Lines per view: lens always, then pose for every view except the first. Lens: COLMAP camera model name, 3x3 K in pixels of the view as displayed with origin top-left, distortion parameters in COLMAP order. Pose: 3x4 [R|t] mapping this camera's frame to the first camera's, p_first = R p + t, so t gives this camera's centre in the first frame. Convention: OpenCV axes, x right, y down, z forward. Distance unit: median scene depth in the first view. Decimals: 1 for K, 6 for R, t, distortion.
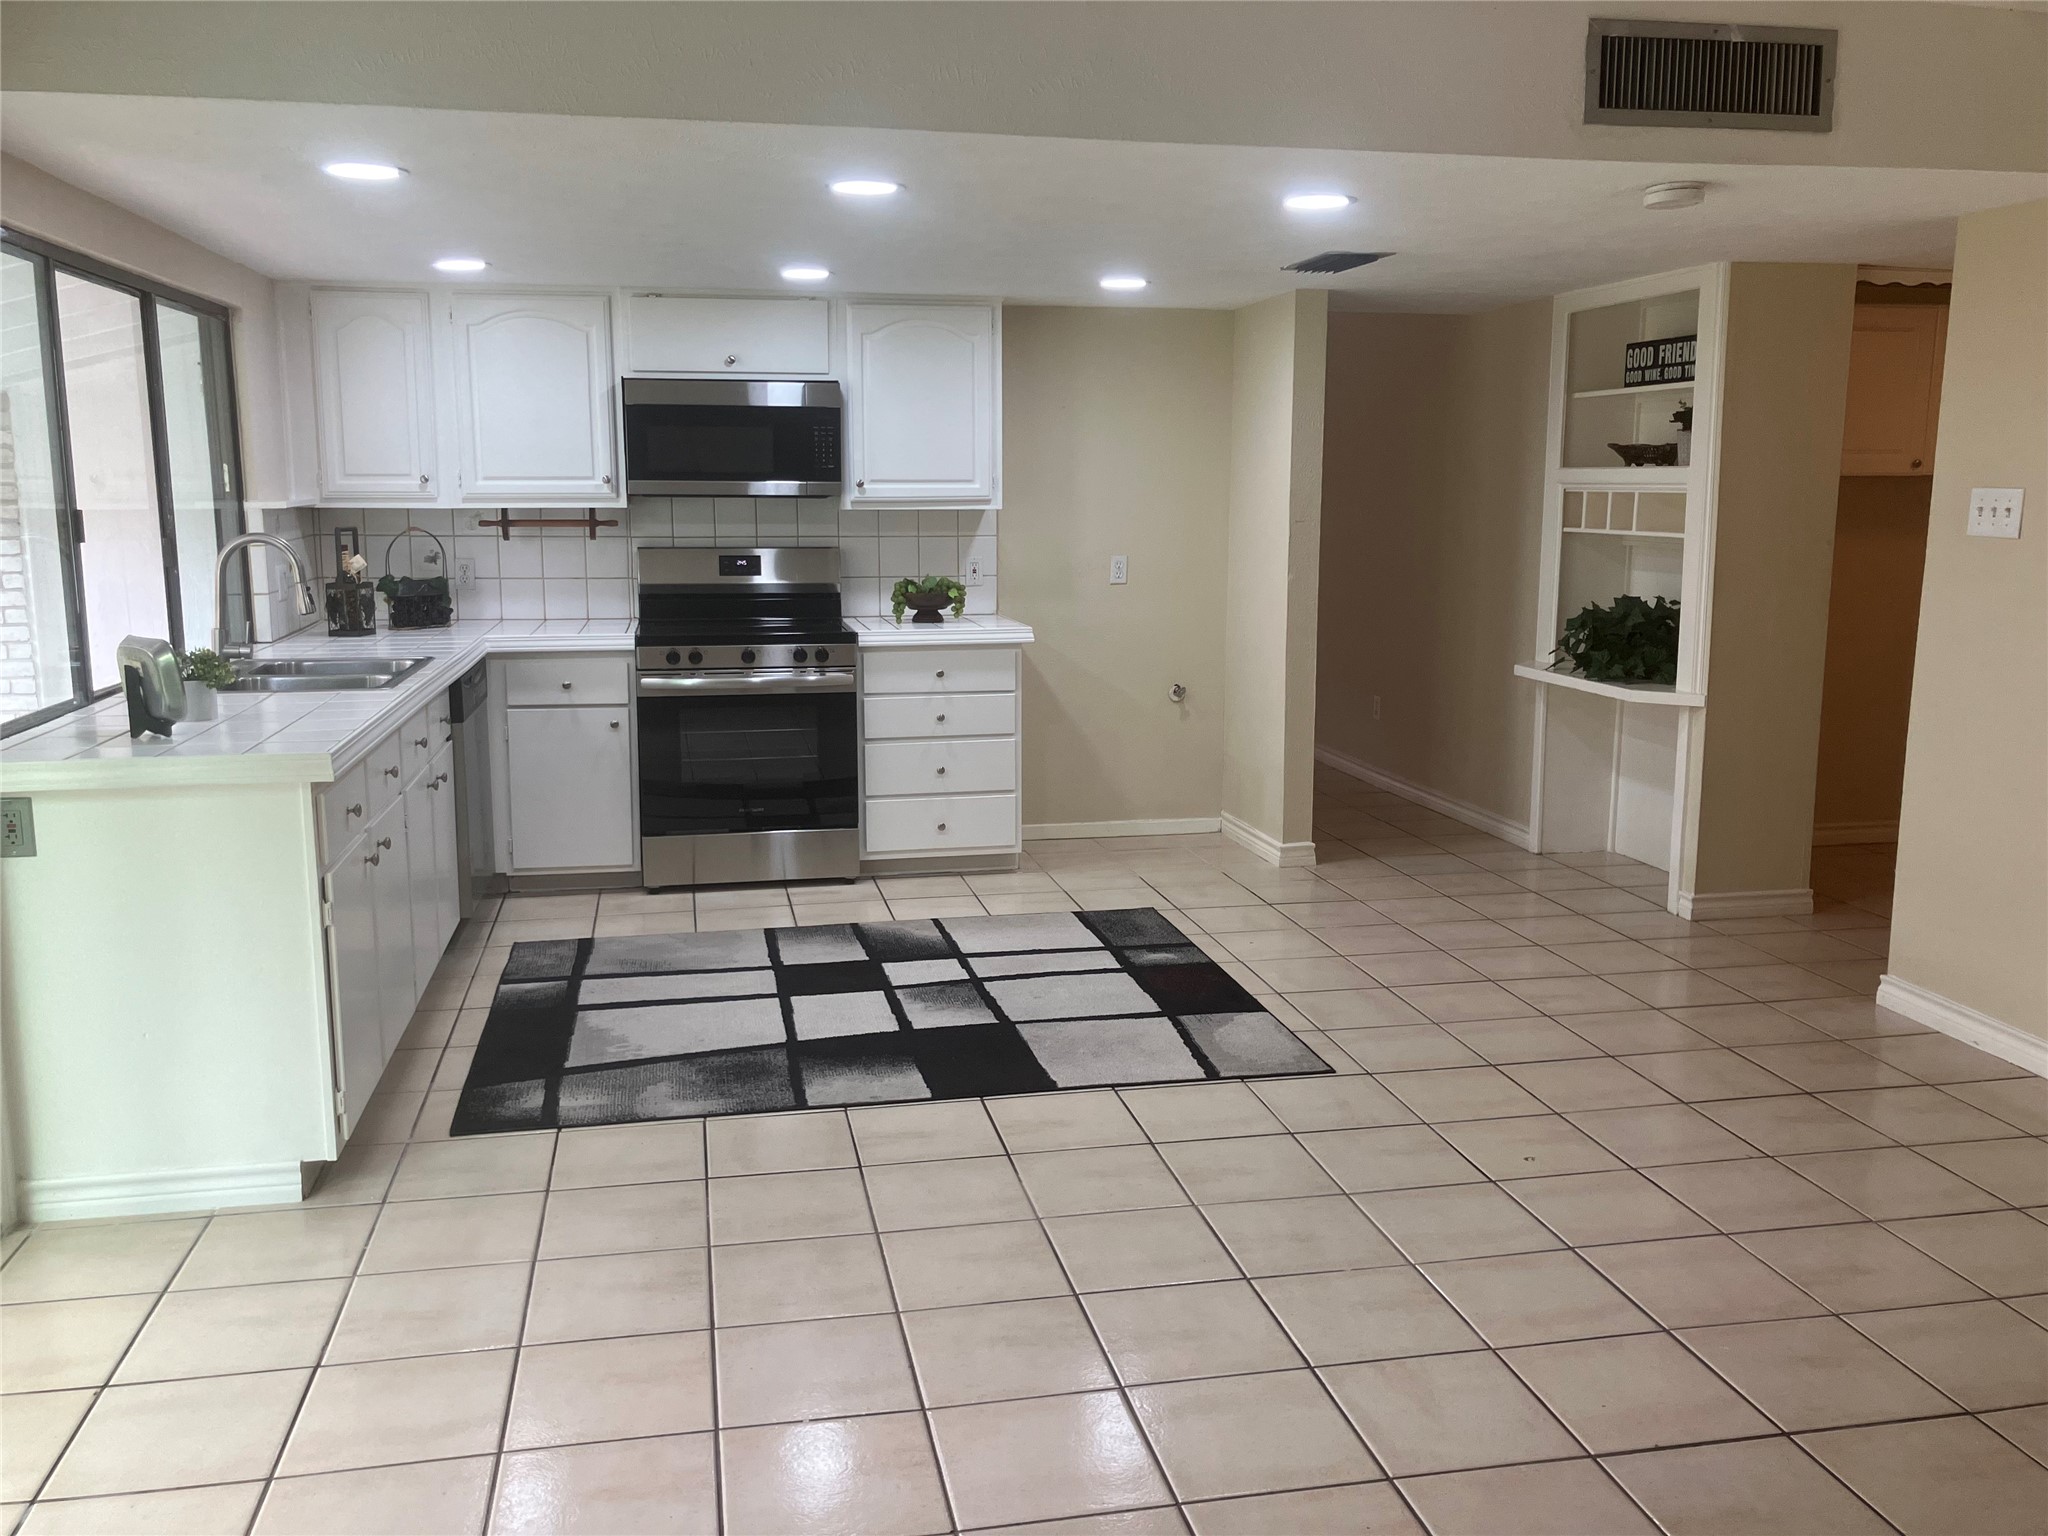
lens RADIAL K [[1693.0, 0, 1017.0], [0, 1693.0, 766.4], [0, 0, 1]] dist [0.042084, -0.053287]
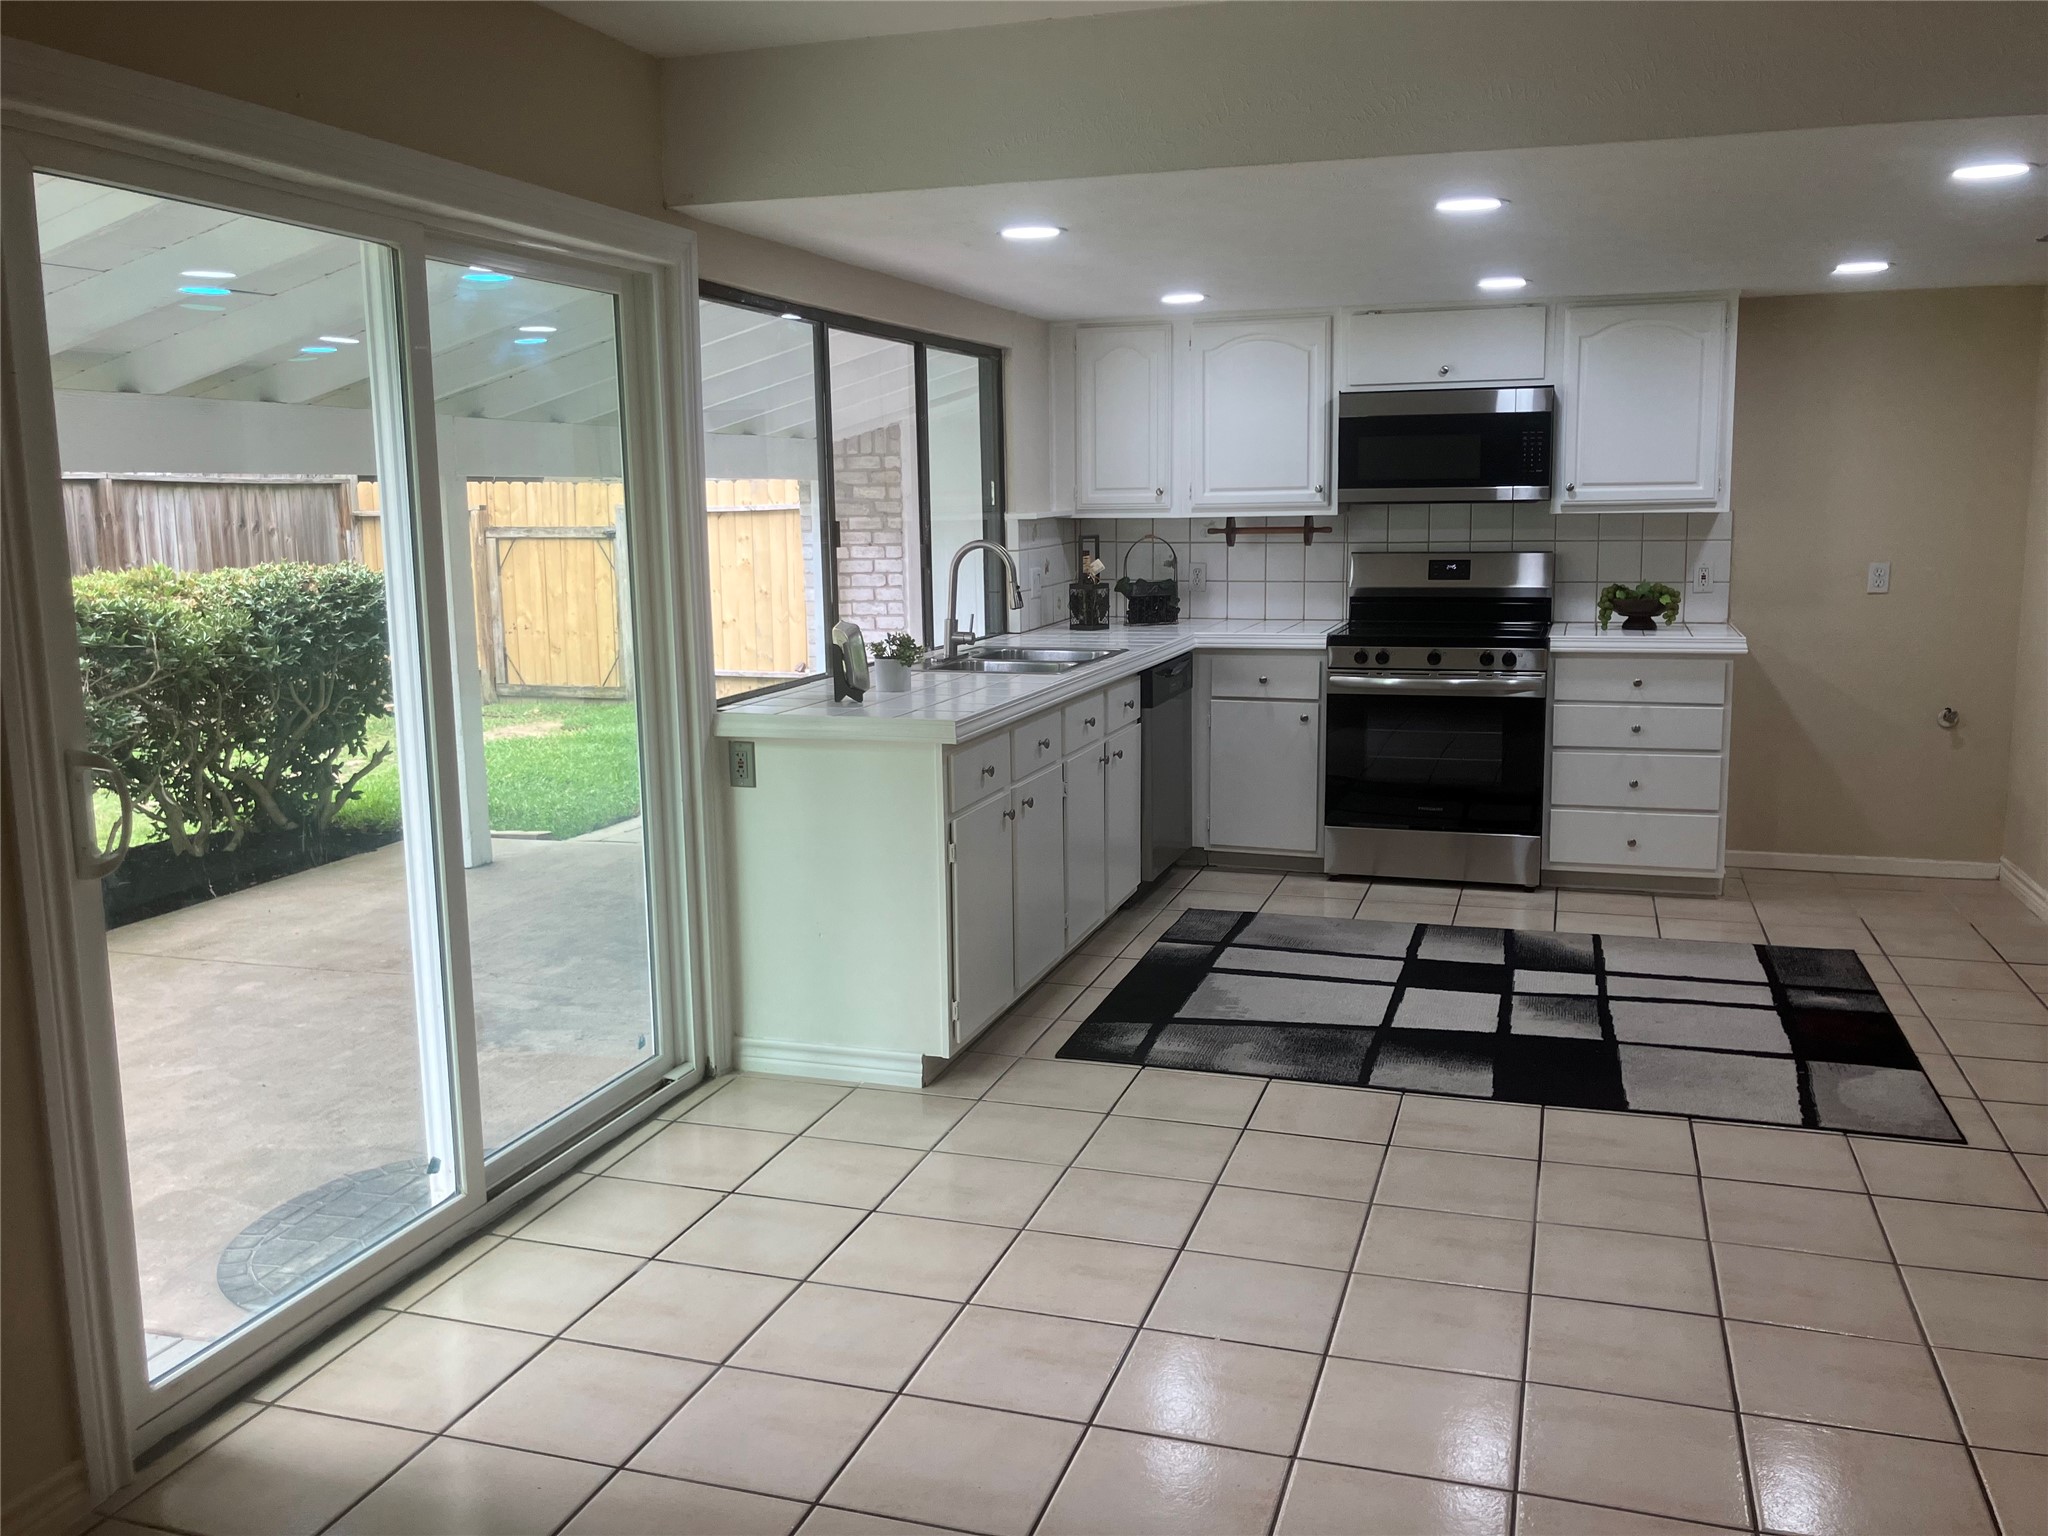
lens RADIAL K [[1693.0, 0, 1025.1], [0, 1693.0, 767.8], [0, 0, 1]] dist [0.042084, -0.053287]
pose [[0.872790, 0.065819, -0.483637, 0.139956], [-0.067333, 0.997629, 0.014257, 0.003292], [0.483429, 0.020122, 0.875152, -0.018334]]
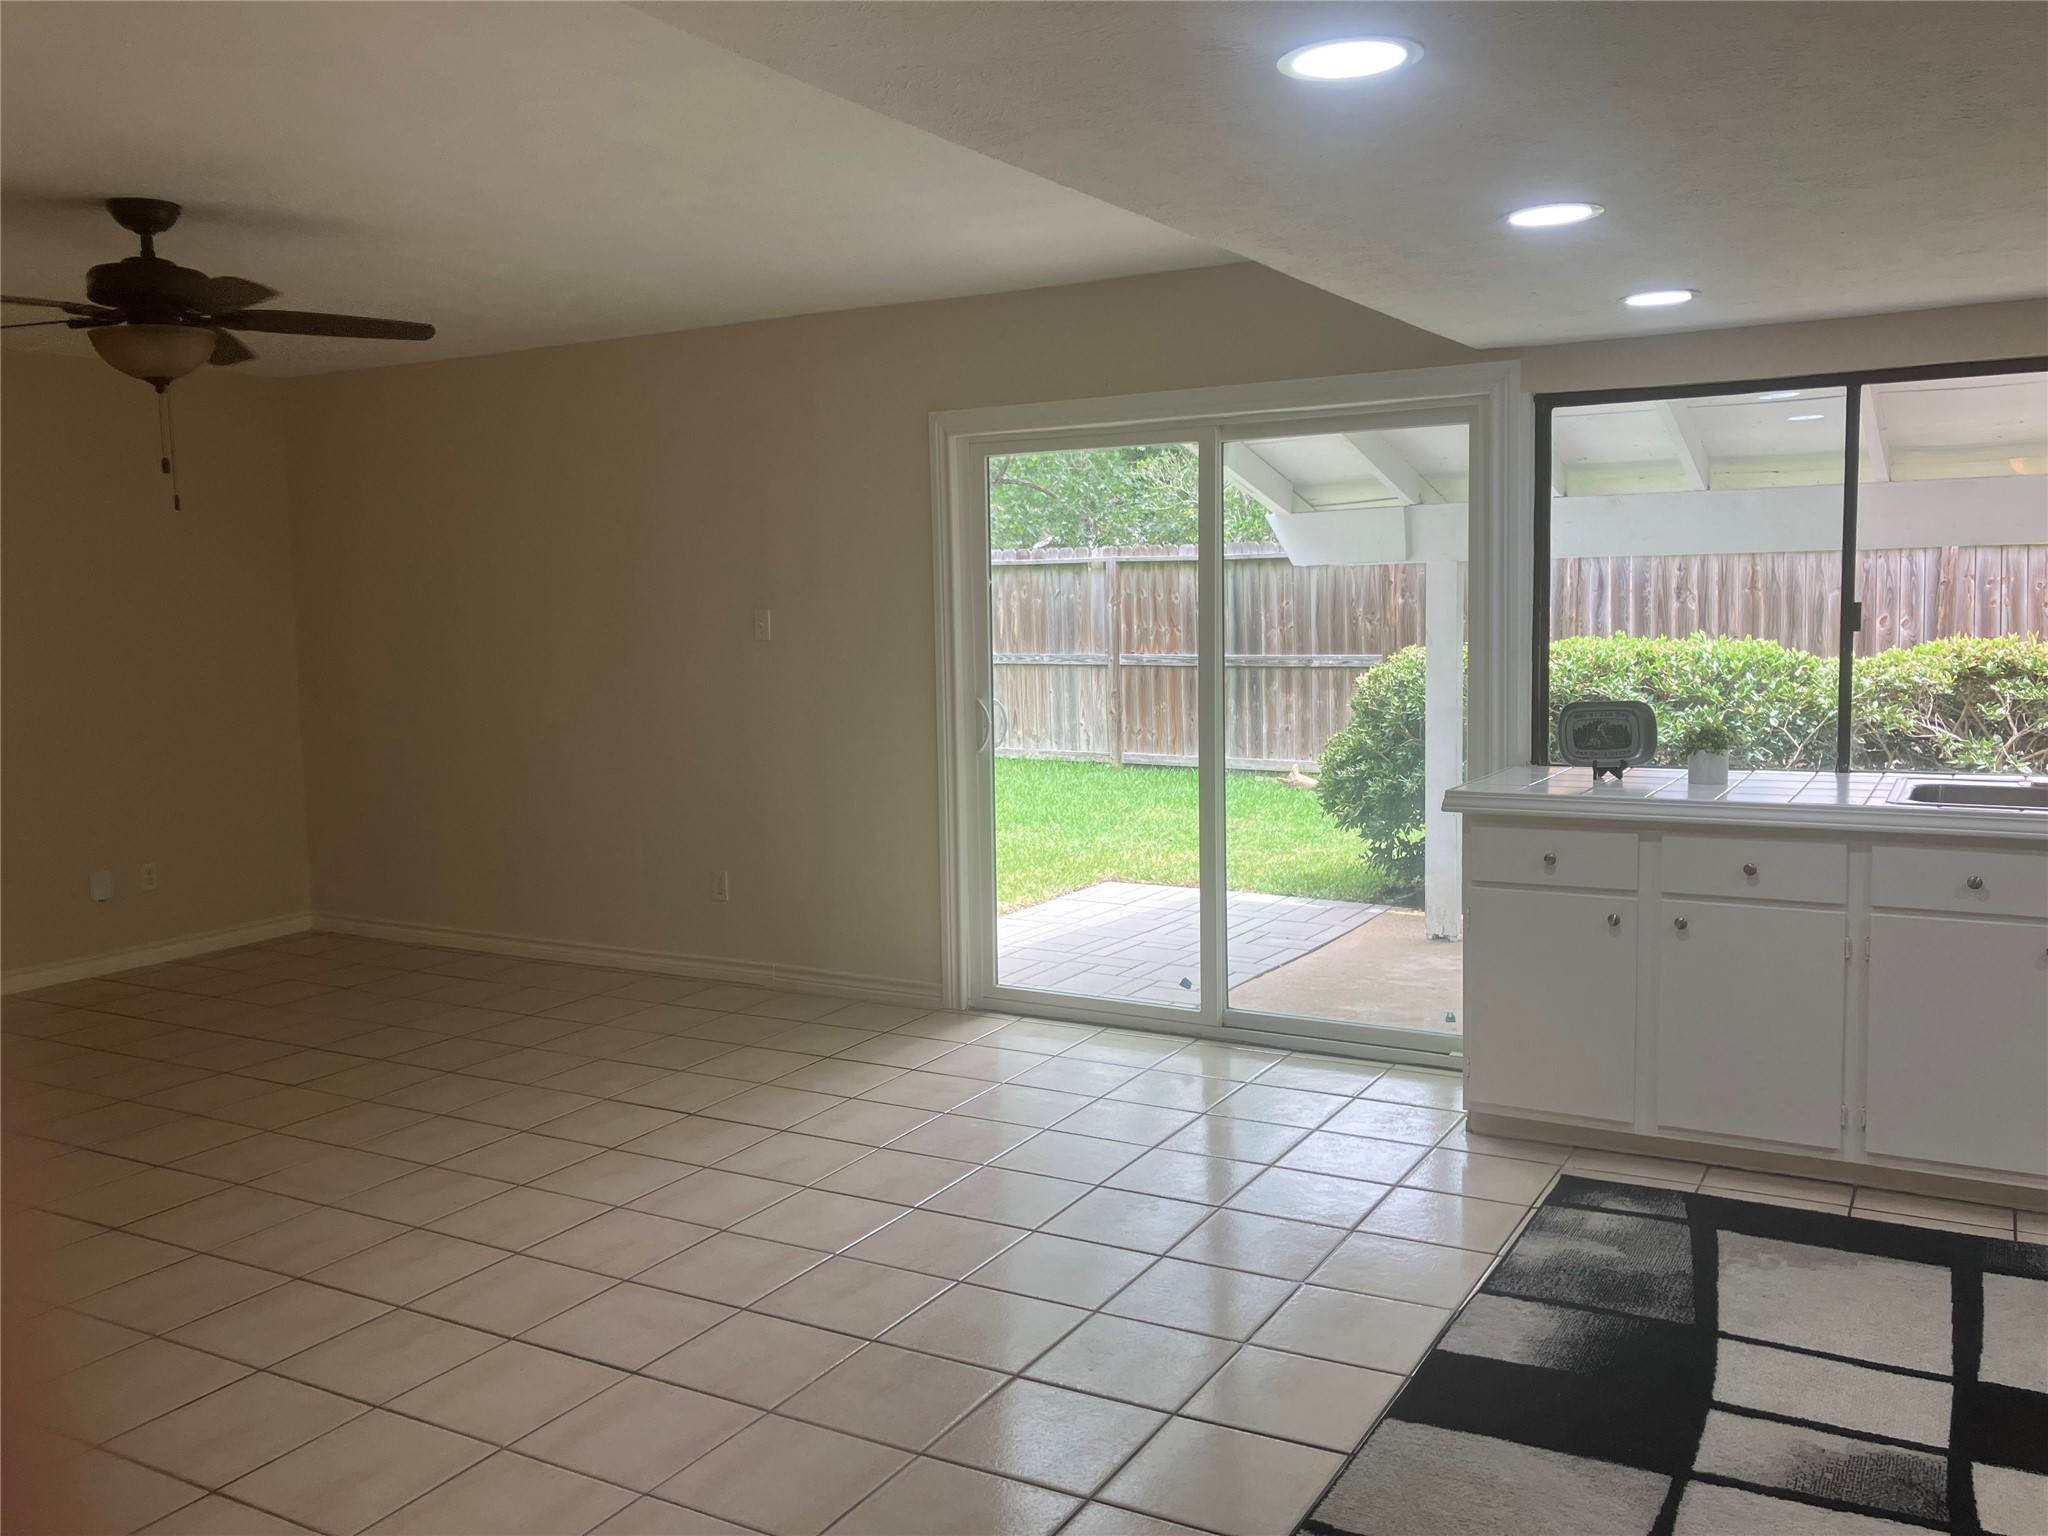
lens RADIAL K [[1693.0, 0, 1032.9], [0, 1693.0, 764.1], [0, 0, 1]] dist [0.042084, -0.053287]
pose [[-0.661444, 0.077665, -0.745962, 0.492186], [-0.111262, 0.973457, 0.200006, -0.158851], [0.741696, 0.215290, -0.635246, 0.995667]]
